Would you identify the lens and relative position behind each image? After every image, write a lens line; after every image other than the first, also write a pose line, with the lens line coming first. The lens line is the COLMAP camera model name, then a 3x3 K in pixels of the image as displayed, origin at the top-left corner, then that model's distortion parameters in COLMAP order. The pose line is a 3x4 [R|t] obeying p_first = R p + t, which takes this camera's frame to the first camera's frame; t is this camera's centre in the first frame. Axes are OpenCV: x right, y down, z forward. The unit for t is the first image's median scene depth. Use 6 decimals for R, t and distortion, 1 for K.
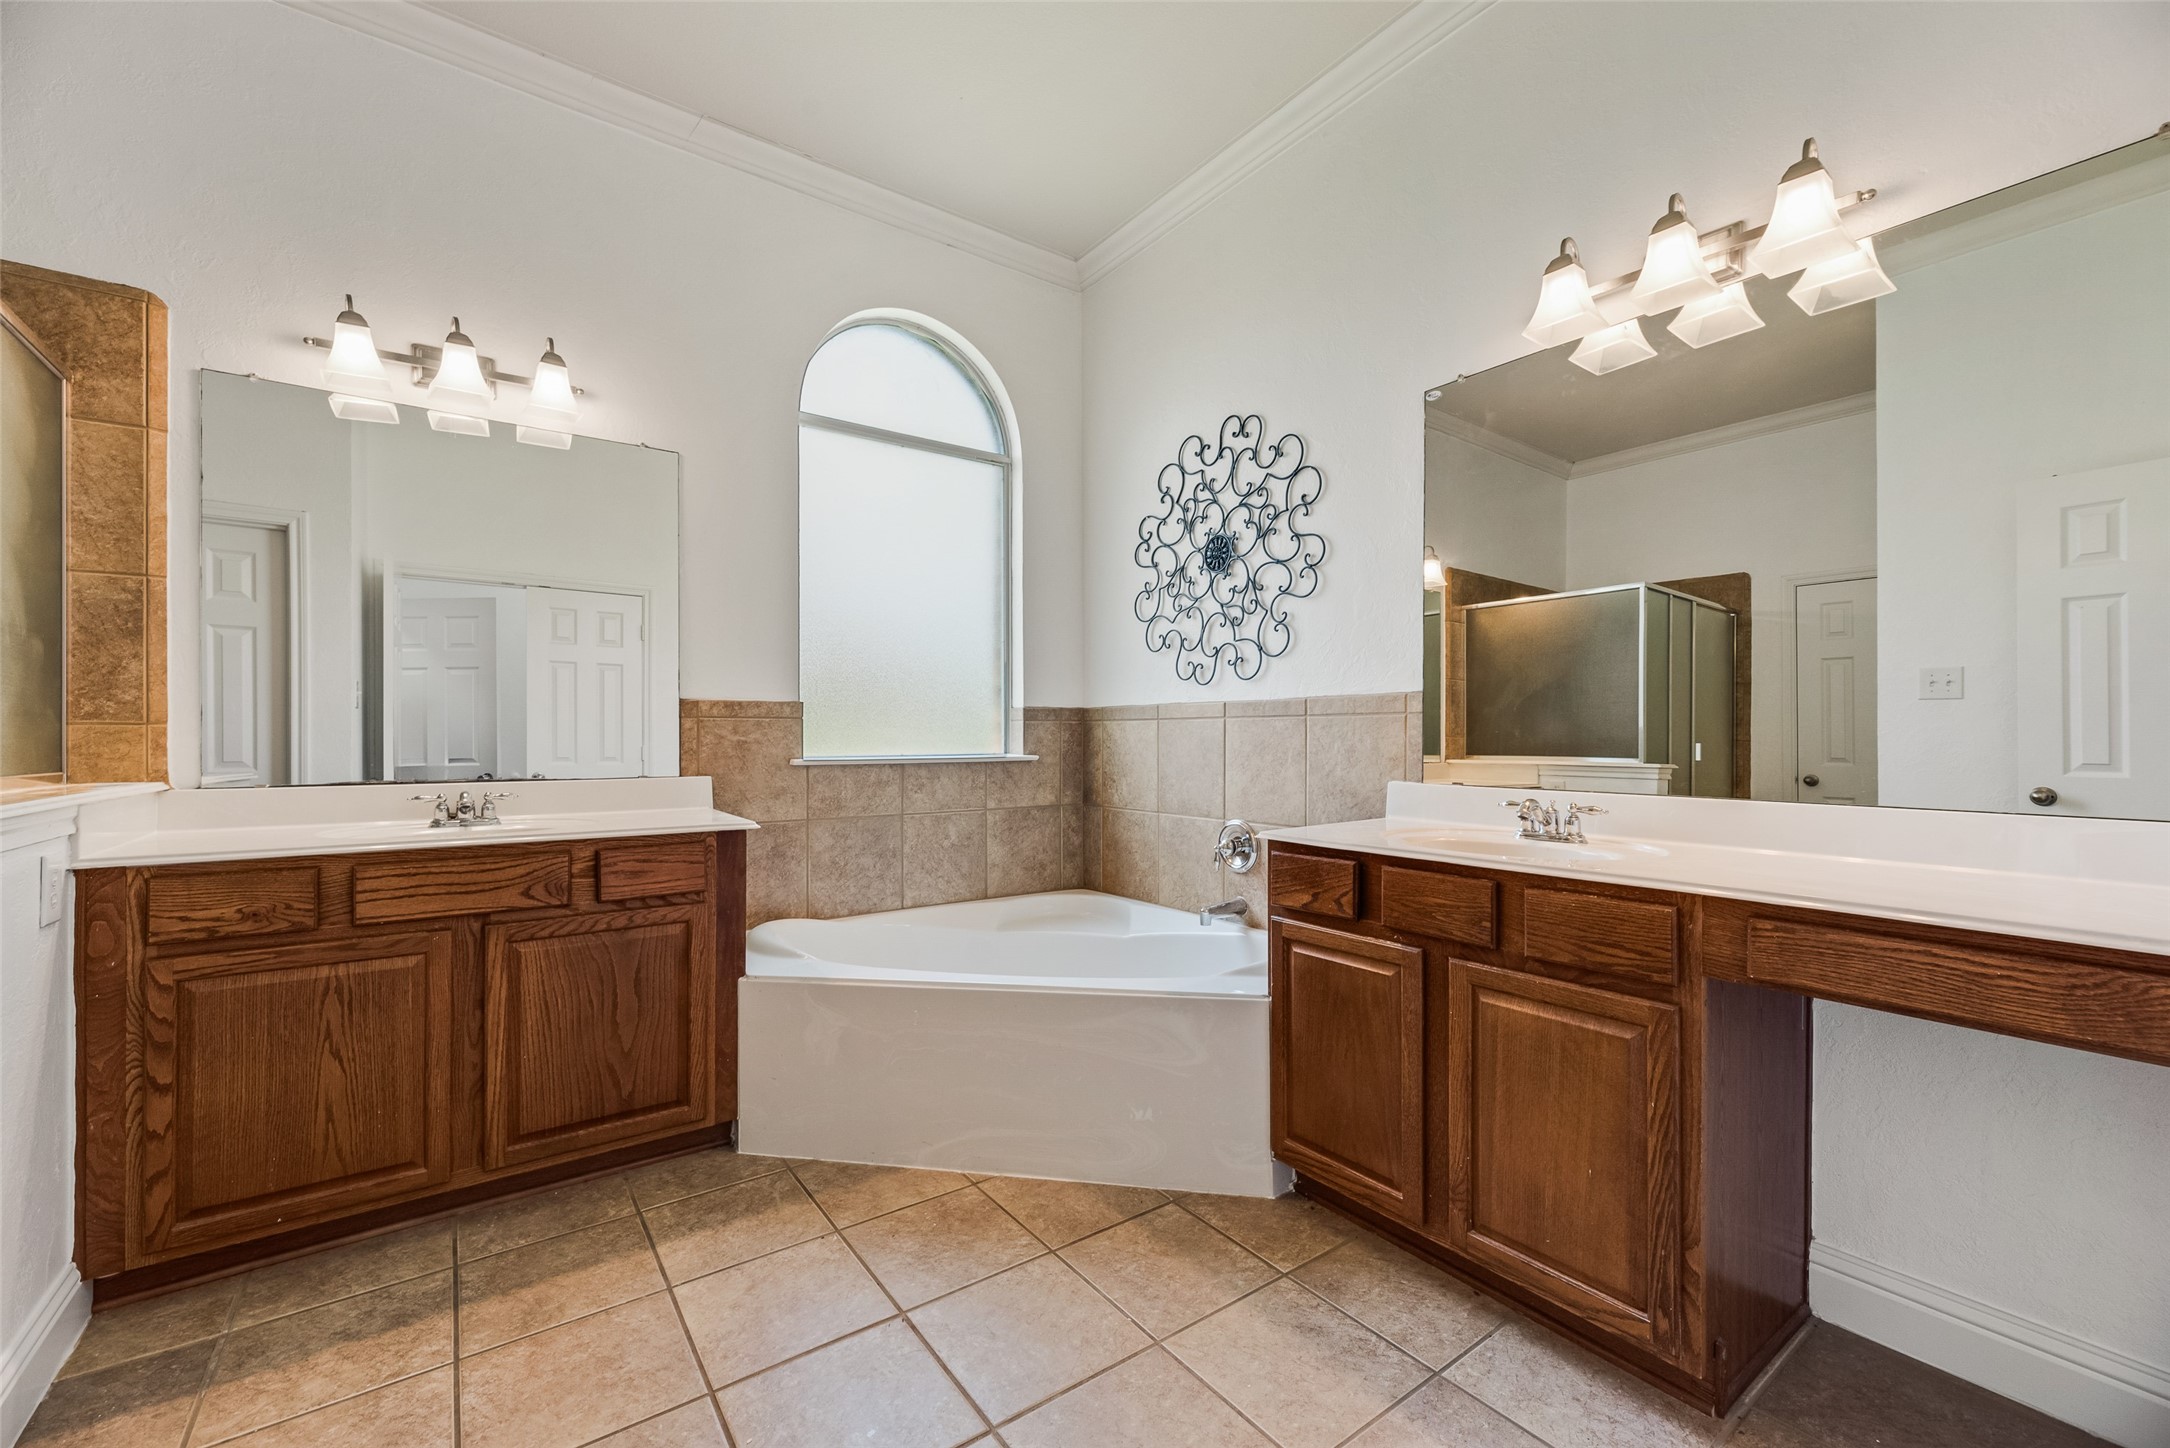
lens RADIAL K [[875.2, 0, 1085.4], [0, 875.2, 733.4], [0, 0, 1]] dist [0.001306, -0.000388]
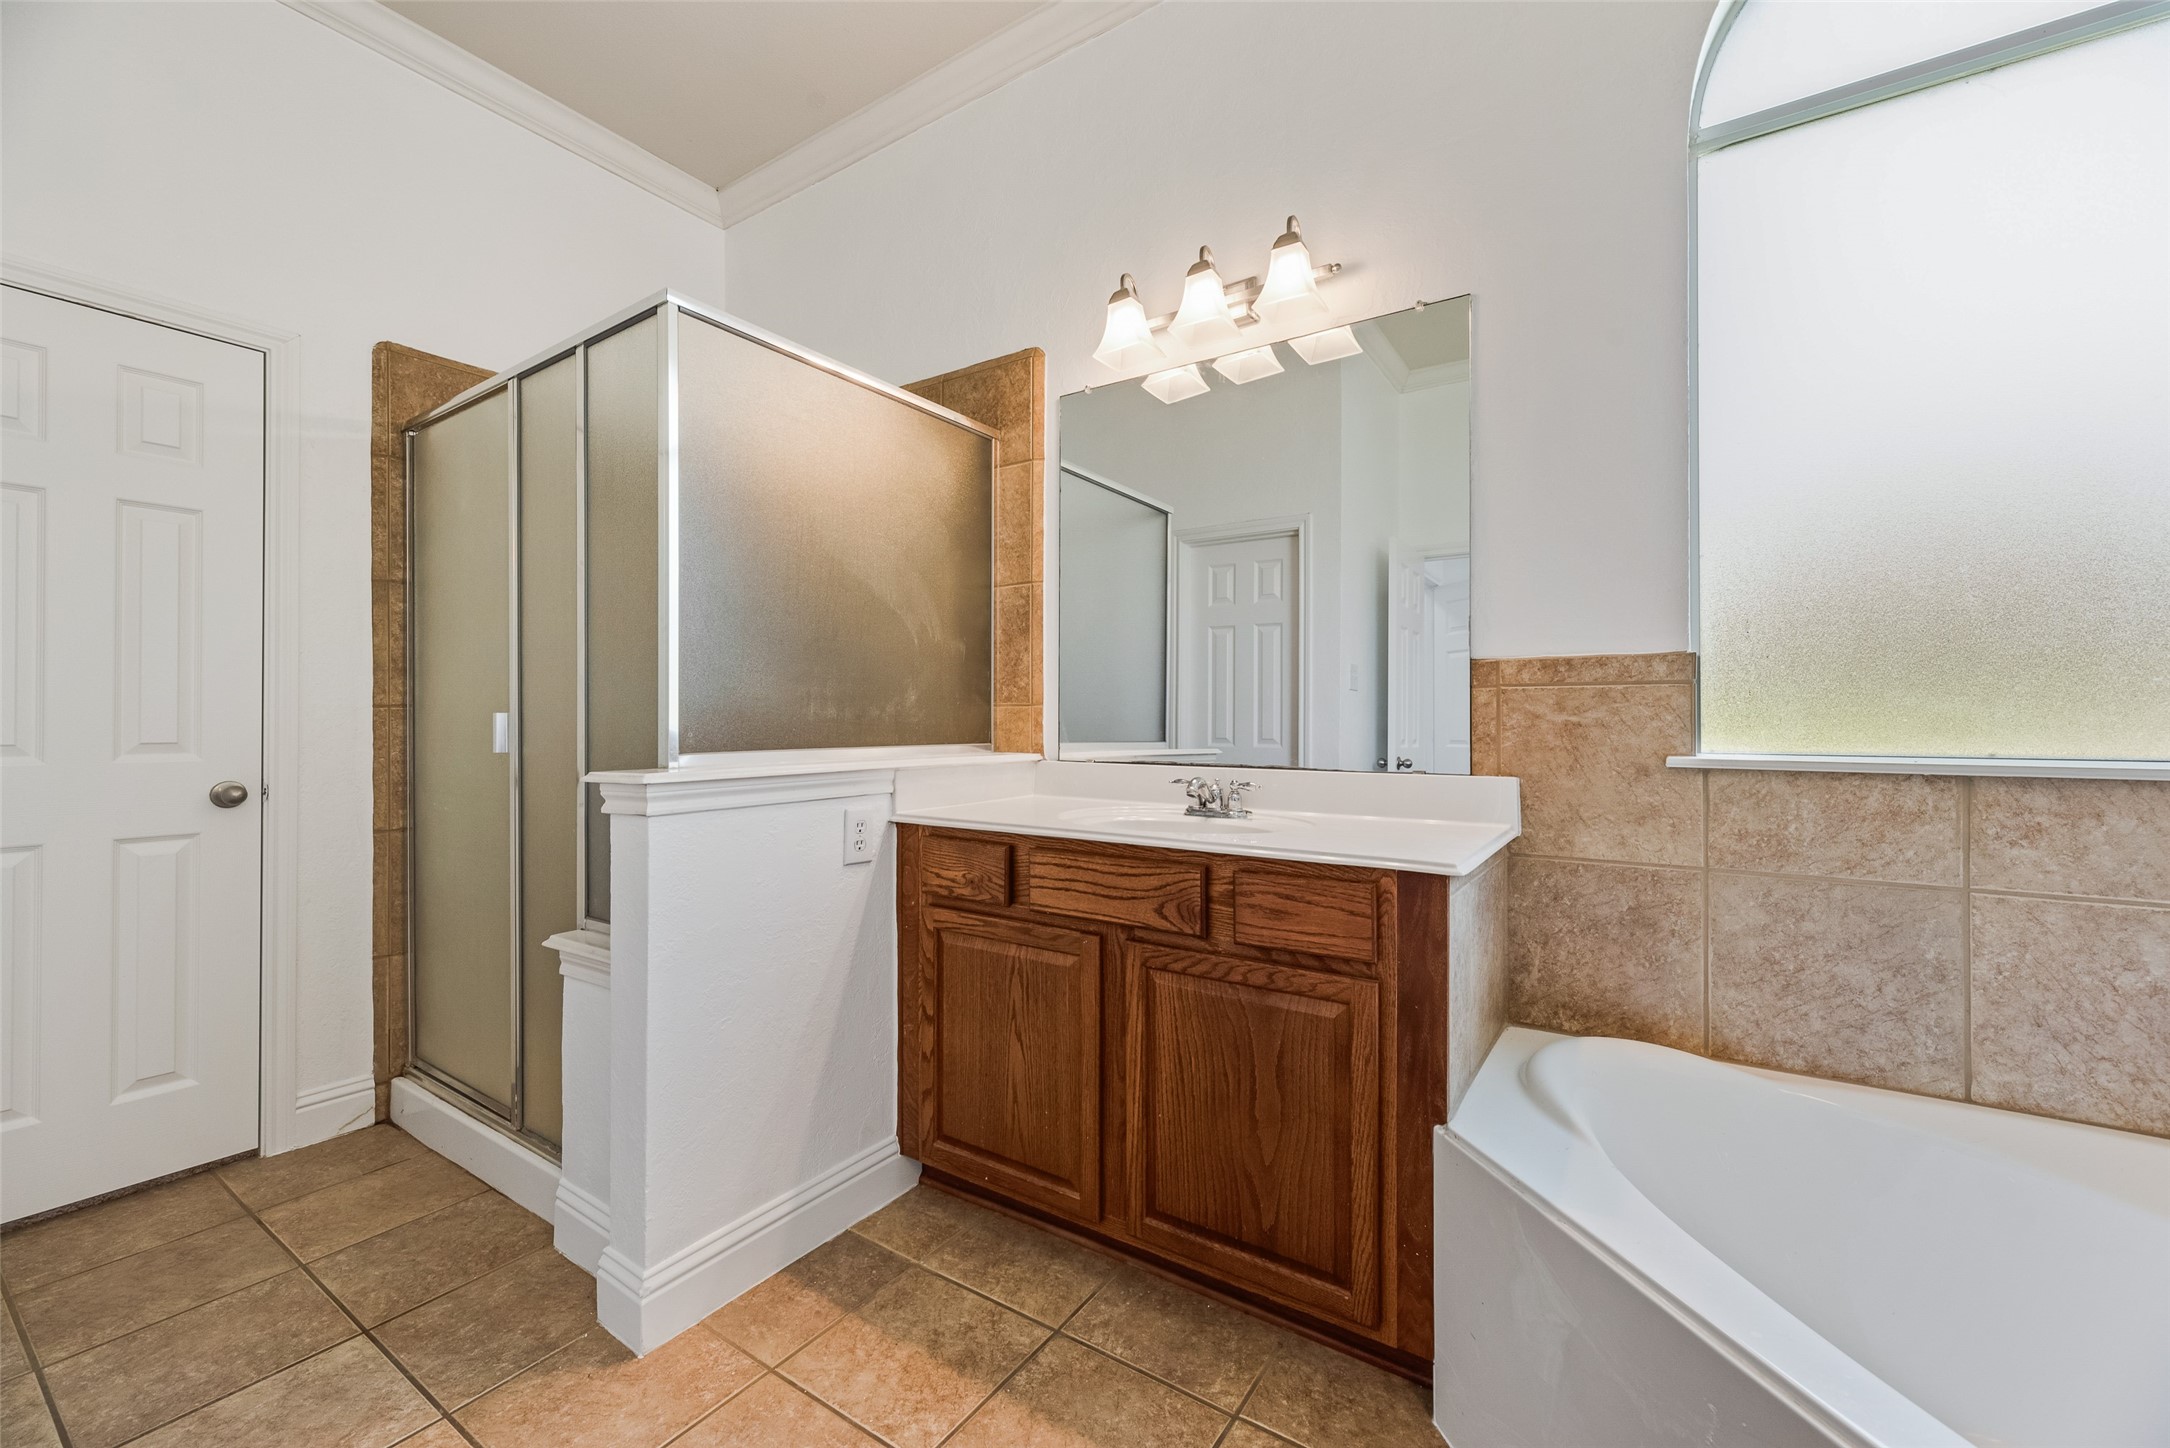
lens RADIAL K [[875.2, 0, 1083.7], [0, 875.2, 717.8], [0, 0, 1]] dist [0.001306, -0.000388]
pose [[0.344091, 0.000237, -0.938936, 0.084298], [0.001775, 0.999998, 0.000903, 0.005385], [0.938935, -0.001978, 0.344090, 0.640115]]
